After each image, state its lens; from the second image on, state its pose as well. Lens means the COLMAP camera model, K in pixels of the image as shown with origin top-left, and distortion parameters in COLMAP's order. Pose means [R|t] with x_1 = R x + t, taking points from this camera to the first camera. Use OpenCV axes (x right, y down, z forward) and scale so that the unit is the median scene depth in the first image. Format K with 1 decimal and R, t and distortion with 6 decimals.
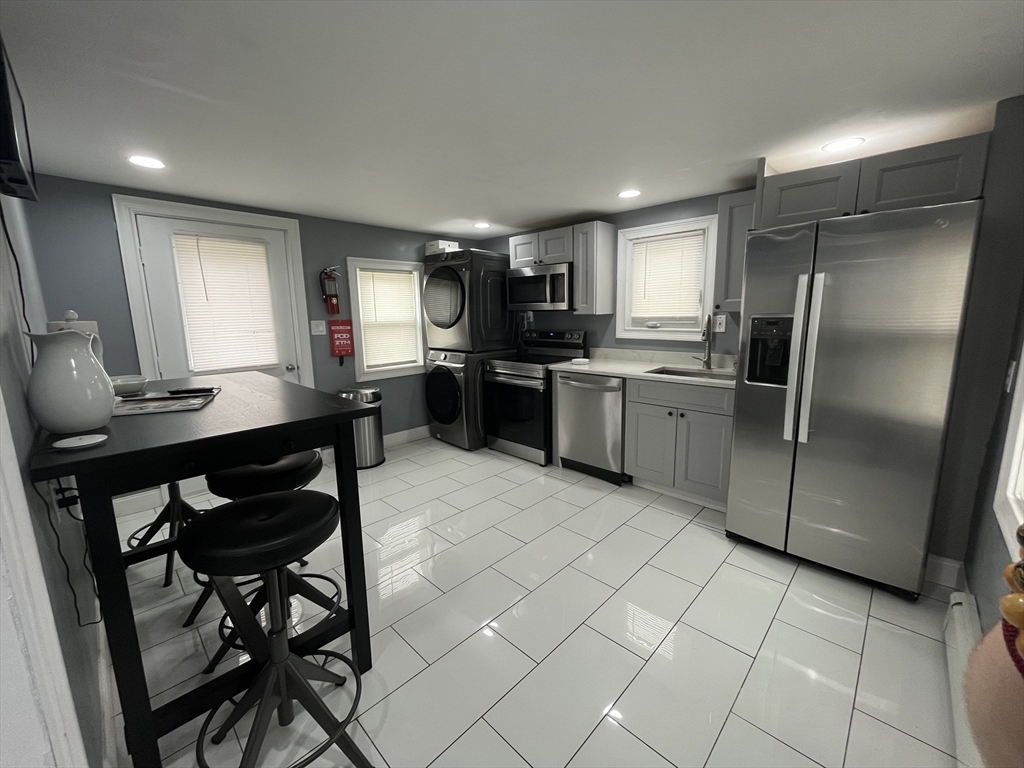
lens RADIAL K [[410.8, 0, 509.1], [0, 410.8, 377.9], [0, 0, 1]] dist [-0.005236, 0.000715]
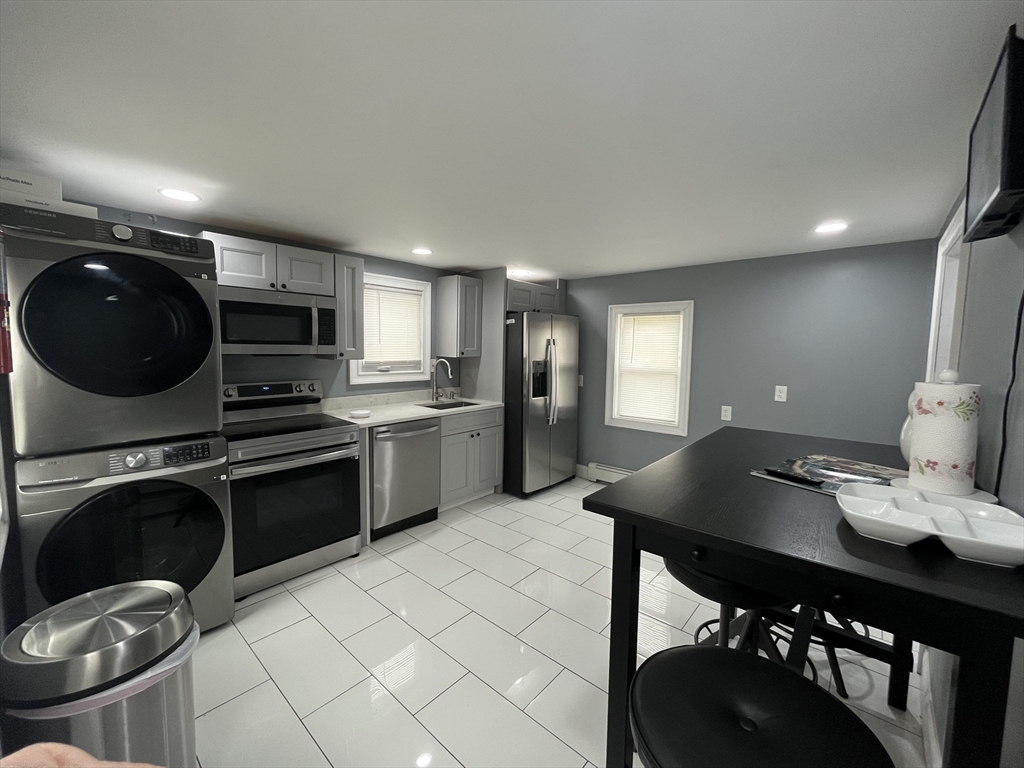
lens RADIAL K [[410.8, 0, 513.2], [0, 410.8, 375.7], [0, 0, 1]] dist [-0.005236, 0.000715]
pose [[-0.050110, -0.053012, 0.997336, -0.719734], [0.147958, 0.987178, 0.059906, -0.127572], [-0.987723, 0.150565, -0.041624, 0.731832]]
